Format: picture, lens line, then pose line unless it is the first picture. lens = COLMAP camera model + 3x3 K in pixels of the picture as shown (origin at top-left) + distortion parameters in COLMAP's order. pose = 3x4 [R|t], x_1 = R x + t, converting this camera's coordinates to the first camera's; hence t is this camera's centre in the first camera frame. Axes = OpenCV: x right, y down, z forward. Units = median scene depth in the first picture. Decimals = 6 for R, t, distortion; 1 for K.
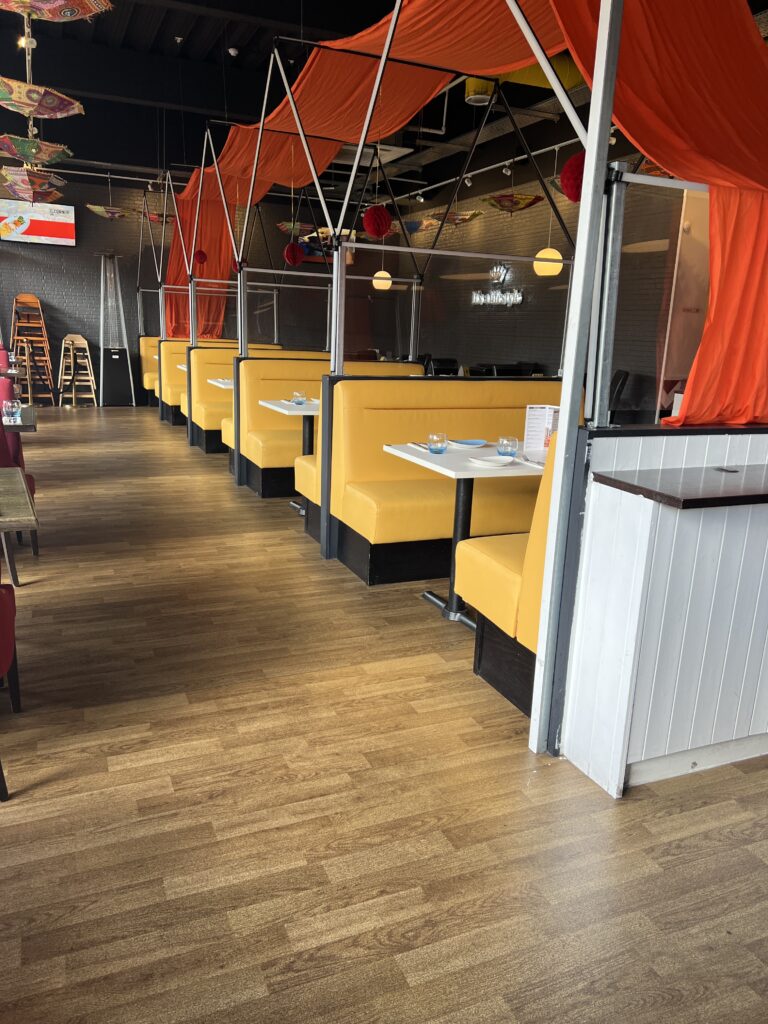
lens RADIAL K [[769.9, 0, 384.4], [0, 769.9, 513.8], [0, 0, 1]] dist [0.063286, -0.066420]
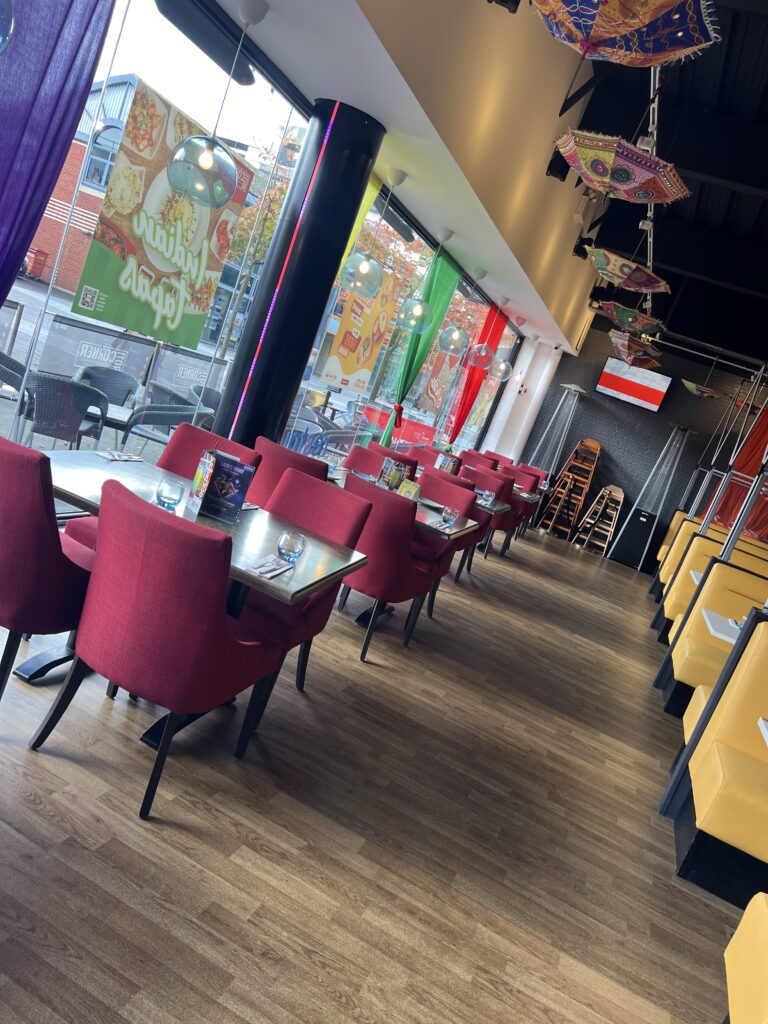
lens RADIAL K [[769.9, 0, 389.6], [0, 769.9, 510.5], [0, 0, 1]] dist [0.063286, -0.066420]
pose [[0.691658, 0.337298, -0.638623, 0.153190], [-0.464201, 0.885026, -0.035312, -0.066242], [0.553287, 0.320873, 0.768709, 0.130547]]
